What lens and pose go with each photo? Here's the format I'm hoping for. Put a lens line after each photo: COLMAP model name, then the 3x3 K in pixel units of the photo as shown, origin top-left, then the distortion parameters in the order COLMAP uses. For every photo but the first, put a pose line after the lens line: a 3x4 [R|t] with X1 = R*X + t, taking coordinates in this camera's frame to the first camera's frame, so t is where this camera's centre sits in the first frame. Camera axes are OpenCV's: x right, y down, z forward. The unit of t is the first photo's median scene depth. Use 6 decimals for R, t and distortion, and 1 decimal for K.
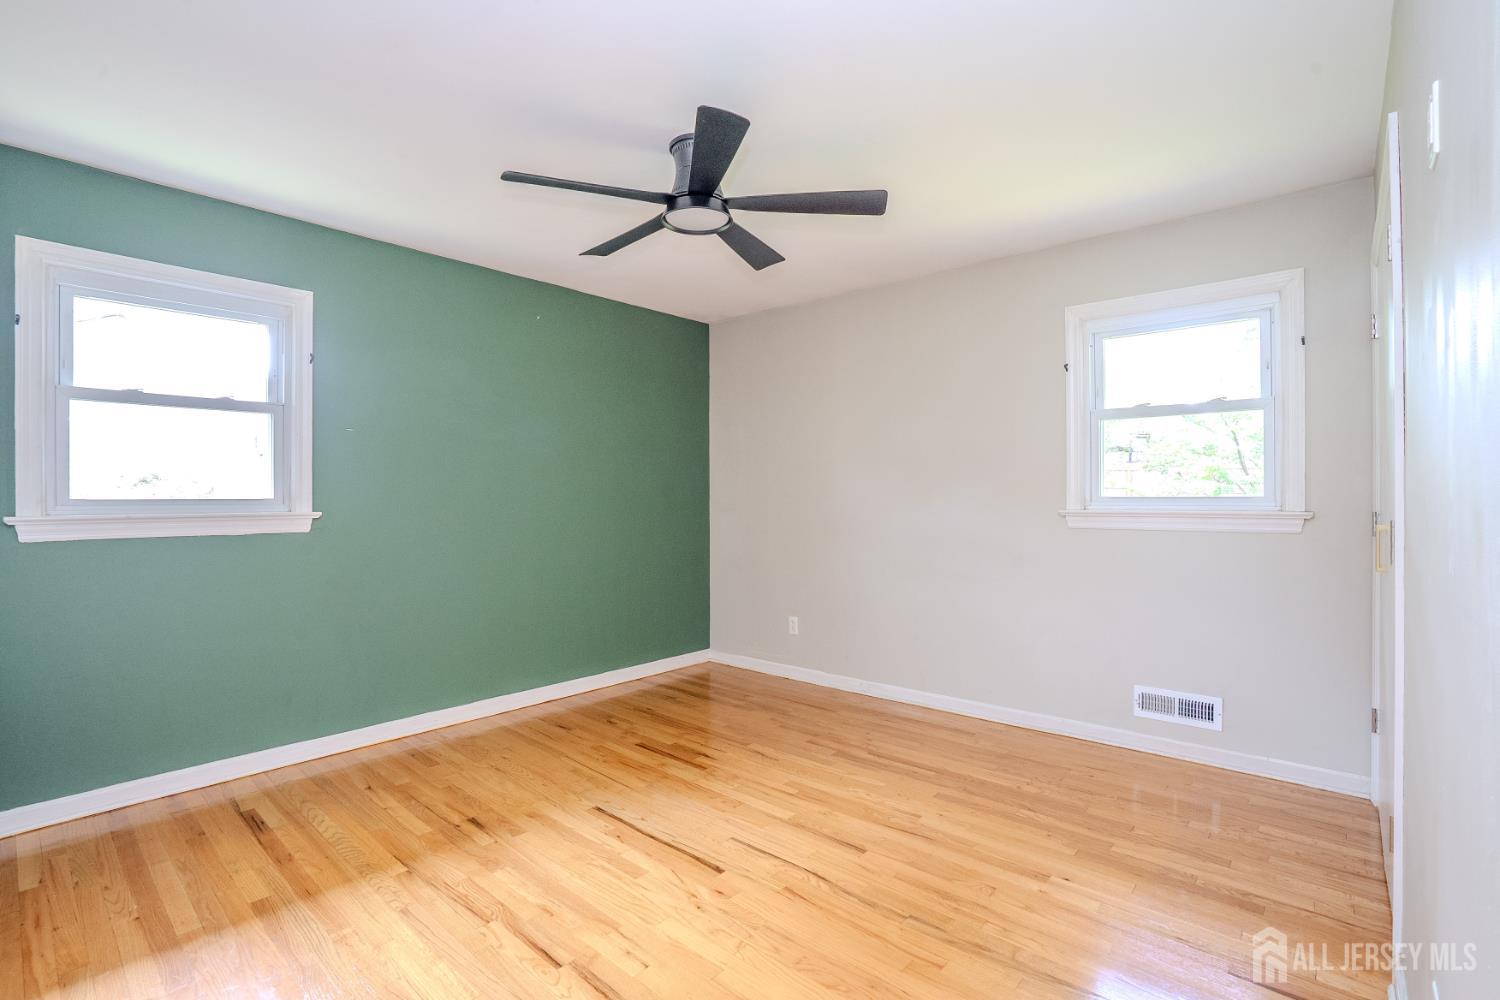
lens RADIAL K [[689.7, 0, 750.2], [0, 689.7, 493.1], [0, 0, 1]] dist [-0.048982, 0.017560]
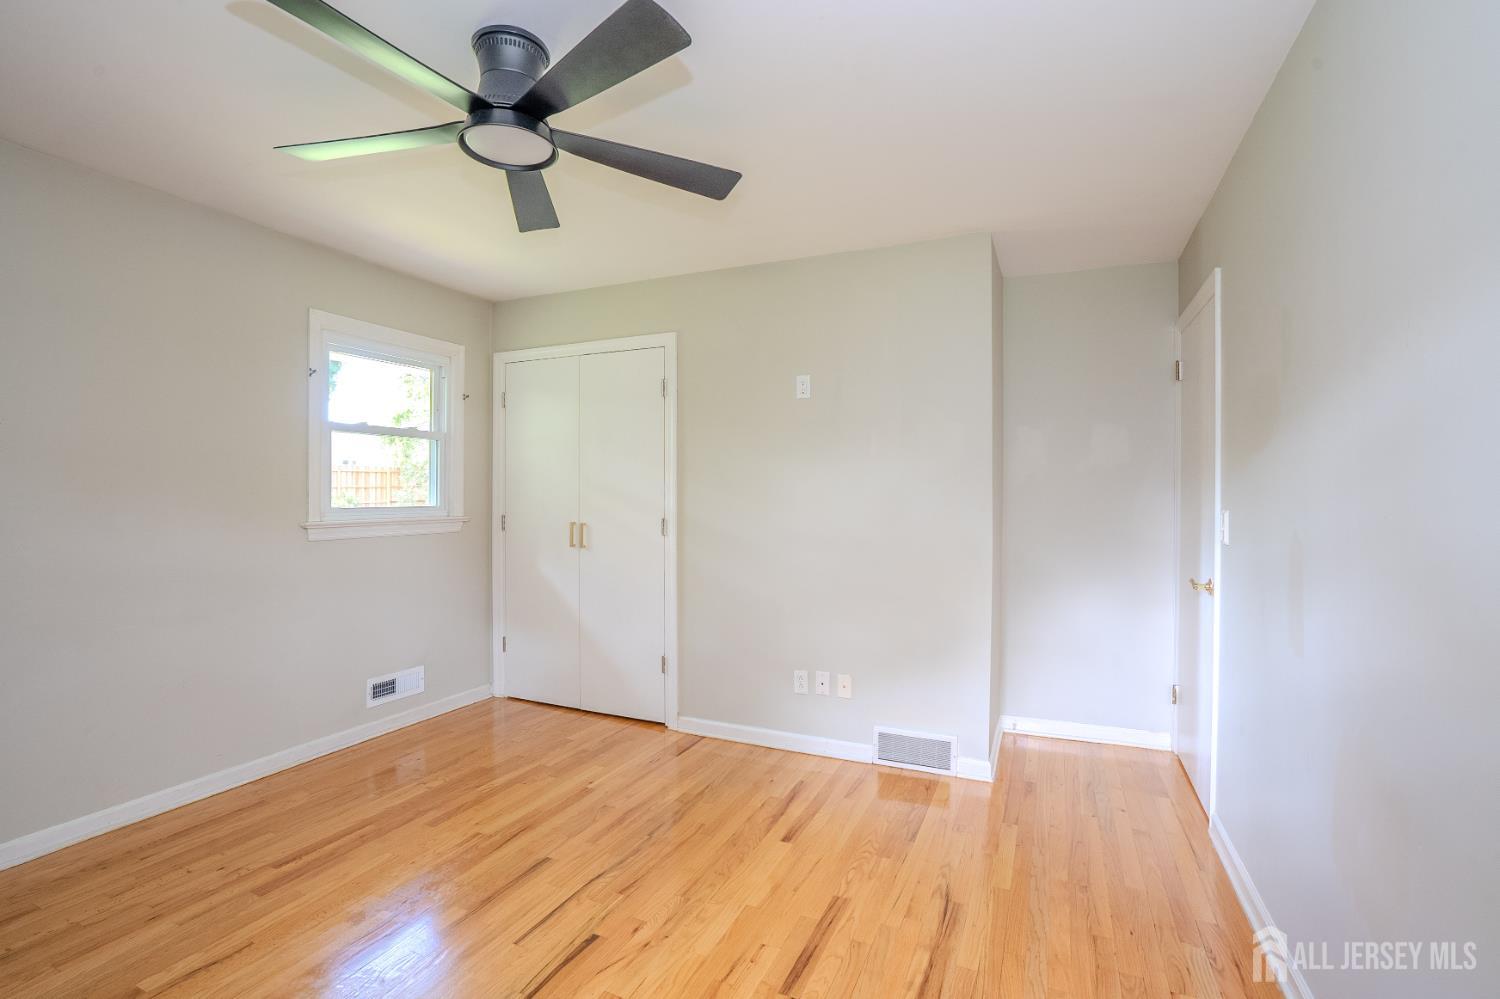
lens RADIAL K [[689.7, 0, 744.3], [0, 689.7, 499.1], [0, 0, 1]] dist [-0.048982, 0.017560]
pose [[-0.285619, -0.004615, 0.958332, -0.700835], [-0.005997, 0.999977, 0.003028, -0.016008], [-0.958325, -0.004882, -0.285640, 0.790940]]
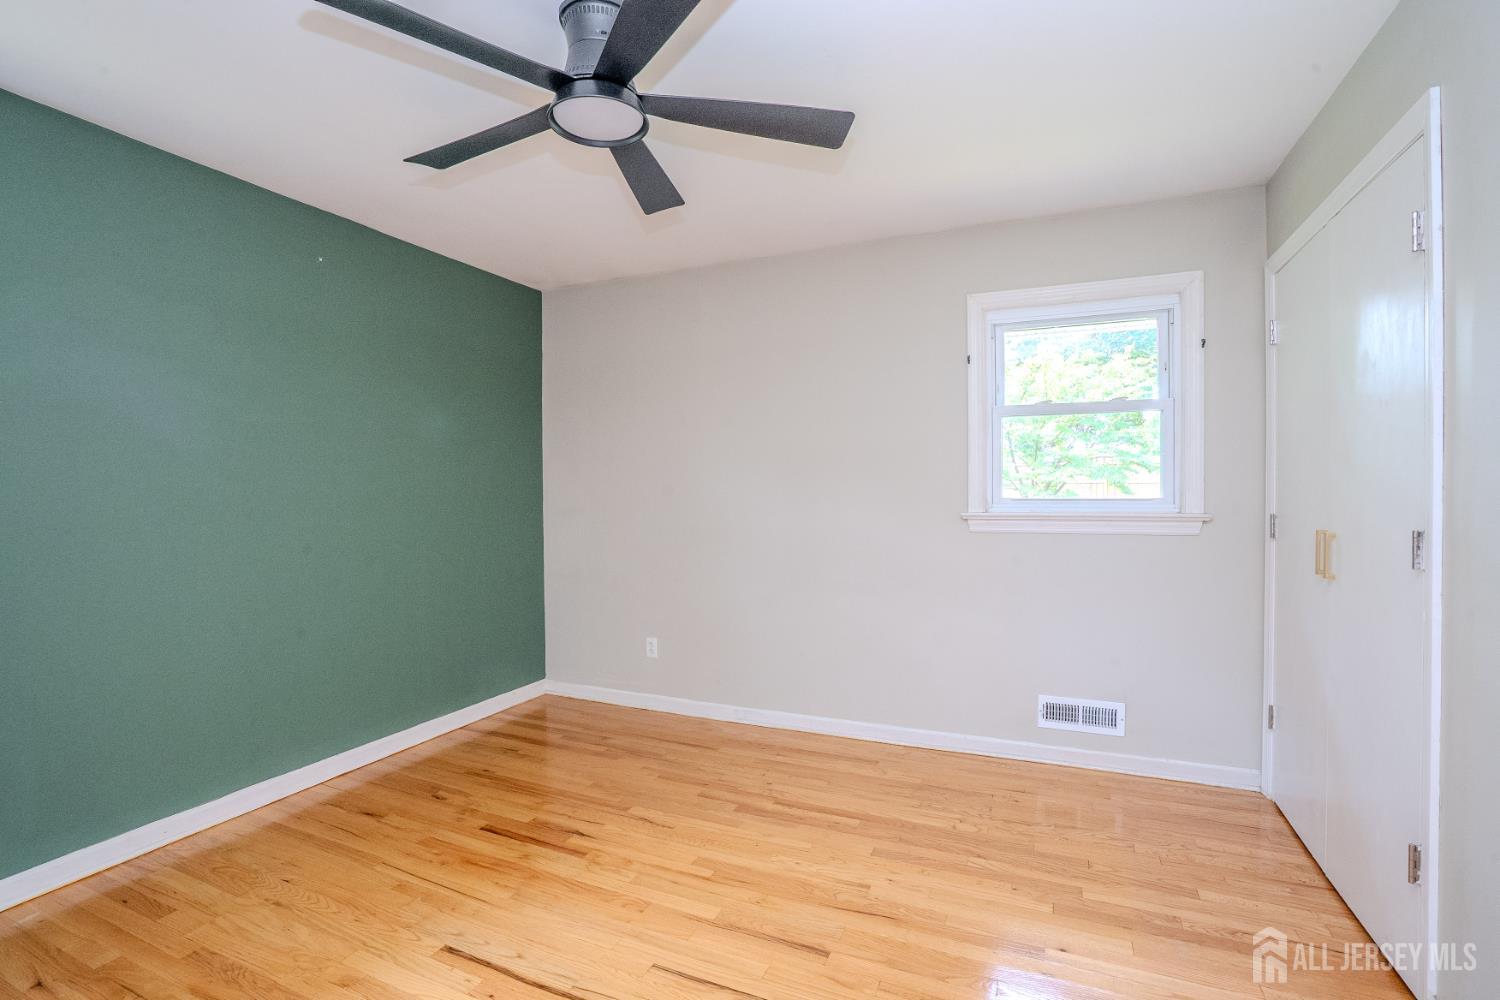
lens RADIAL K [[689.7, 0, 750.8], [0, 689.7, 497.4], [0, 0, 1]] dist [-0.048982, 0.017560]
pose [[0.954642, -0.005933, 0.297695, -0.114881], [0.002082, 0.999910, 0.013252, -0.010544], [-0.297747, -0.012032, 0.954569, 0.221343]]
